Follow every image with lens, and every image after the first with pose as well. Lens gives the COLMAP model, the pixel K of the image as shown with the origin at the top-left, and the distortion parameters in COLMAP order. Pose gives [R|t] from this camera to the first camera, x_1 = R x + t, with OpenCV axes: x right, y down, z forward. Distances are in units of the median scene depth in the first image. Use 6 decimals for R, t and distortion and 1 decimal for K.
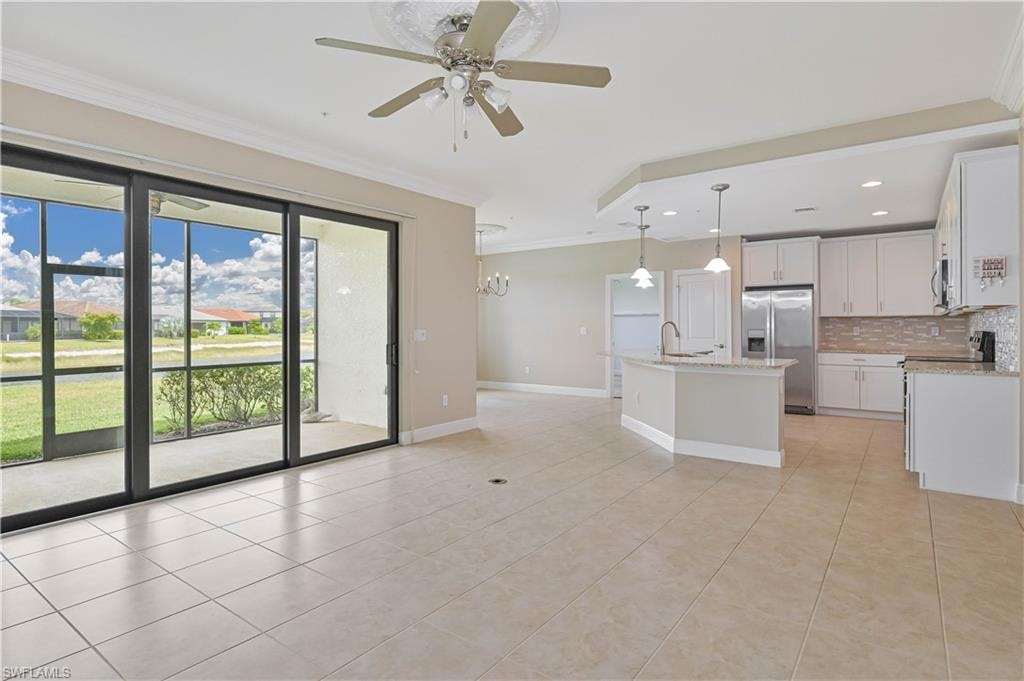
lens RADIAL K [[541.6, 0, 514.3], [0, 541.6, 329.3], [0, 0, 1]] dist [-0.003354, 0.001698]
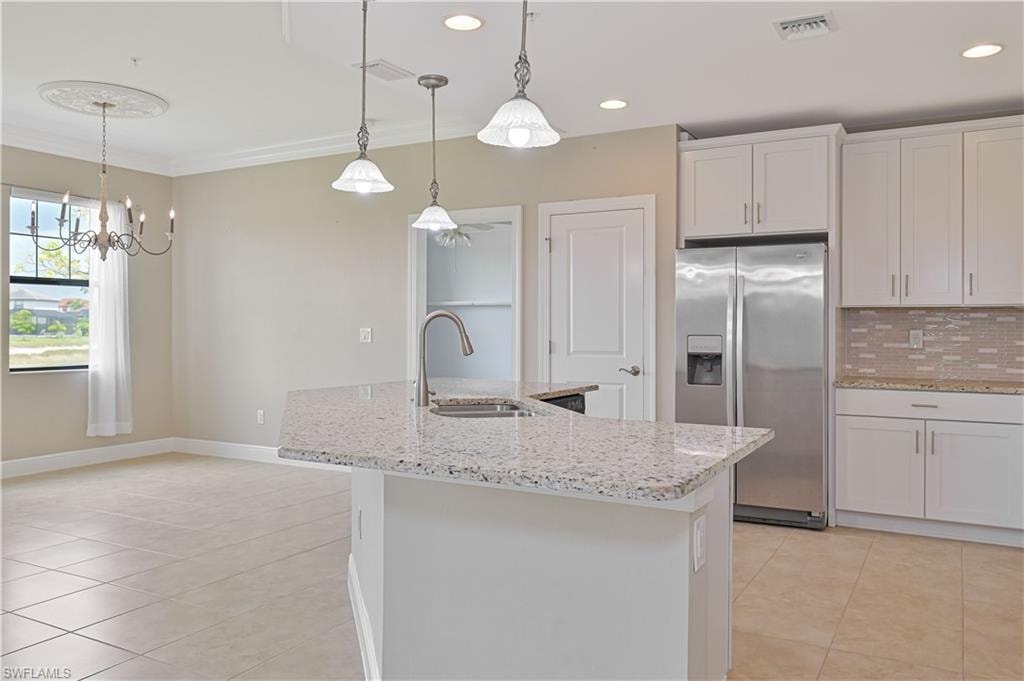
lens RADIAL K [[797.1, 0, 512.7], [0, 797.1, 340.7], [0, 0, 1]] dist [-0.006312, 0.000147]
pose [[0.992464, 0.003430, 0.122485, 0.209519], [-0.005118, 0.999896, 0.013467, -0.002782], [-0.122426, -0.013993, 0.992379, 0.369542]]
